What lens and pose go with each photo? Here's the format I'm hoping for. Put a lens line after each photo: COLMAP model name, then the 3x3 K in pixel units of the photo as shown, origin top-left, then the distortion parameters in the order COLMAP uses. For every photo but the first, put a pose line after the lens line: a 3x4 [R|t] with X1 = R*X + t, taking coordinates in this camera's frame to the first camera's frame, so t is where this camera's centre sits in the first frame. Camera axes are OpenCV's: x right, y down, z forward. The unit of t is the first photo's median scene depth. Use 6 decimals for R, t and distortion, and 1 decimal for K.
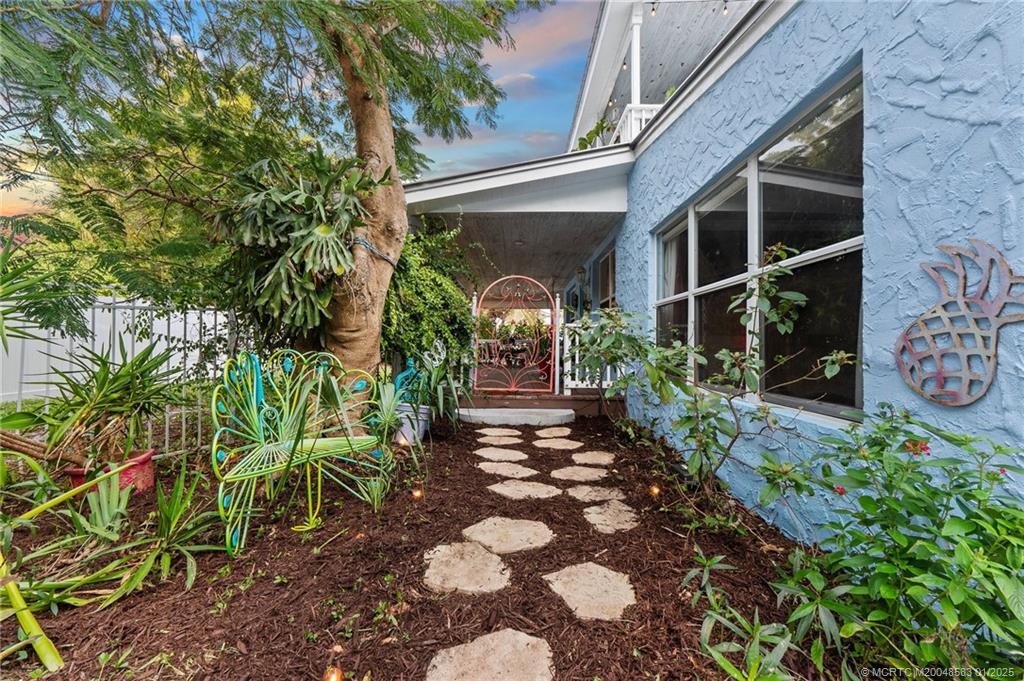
lens RADIAL K [[429.2, 0, 505.2], [0, 429.2, 340.5], [0, 0, 1]] dist [0.000375, -0.000038]
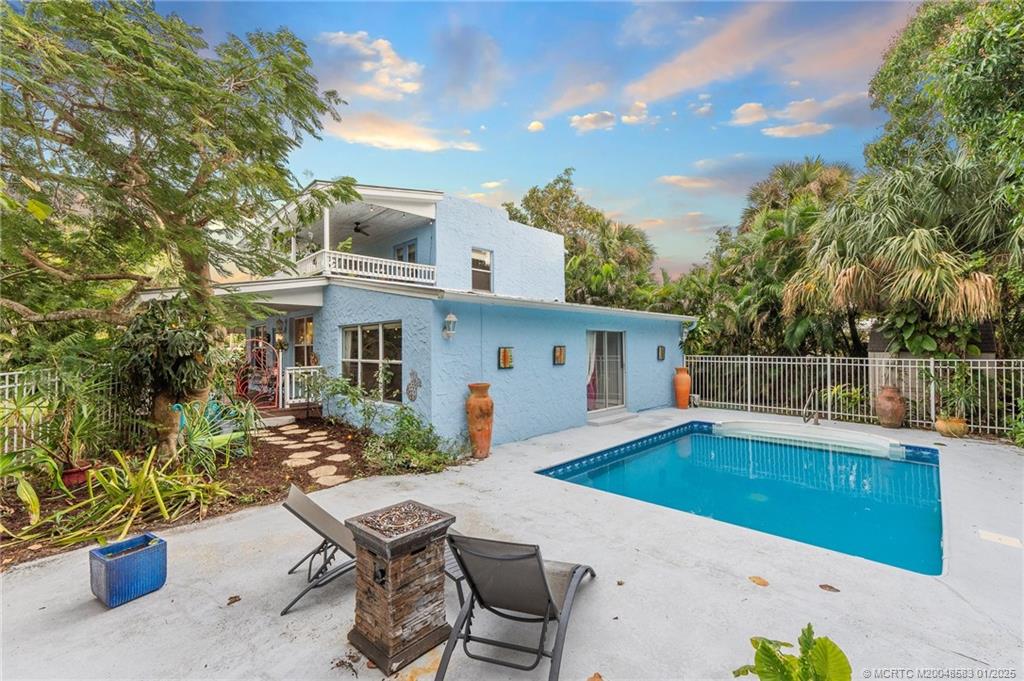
lens RADIAL K [[429.2, 0, 505.2], [0, 429.2, 340.5], [0, 0, 1]] dist [0.000375, -0.000038]
pose [[0.707857, 0.003518, 0.706347, -0.748748], [0.001760, 0.999976, -0.006744, -0.217272], [-0.706354, 0.006017, 0.707833, -1.400047]]
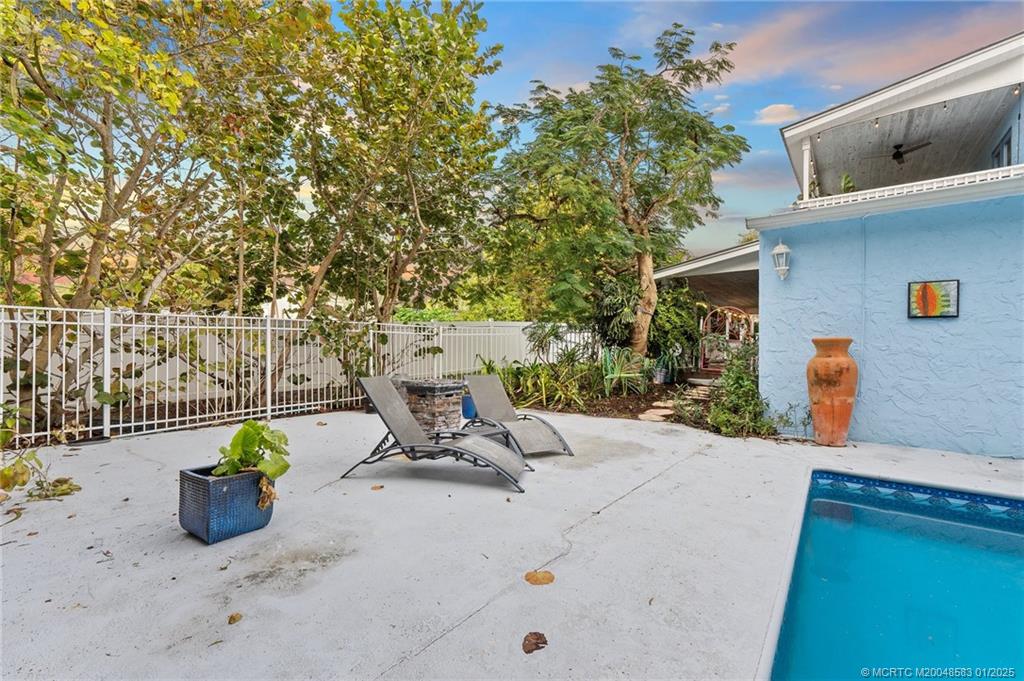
lens RADIAL K [[429.2, 0, 505.2], [0, 429.2, 340.5], [0, 0, 1]] dist [0.000375, -0.000038]
pose [[0.799074, -0.001603, -0.601231, 0.593862], [0.002772, 0.999996, 0.001018, -0.023710], [0.601226, -0.002480, 0.799075, -1.613512]]
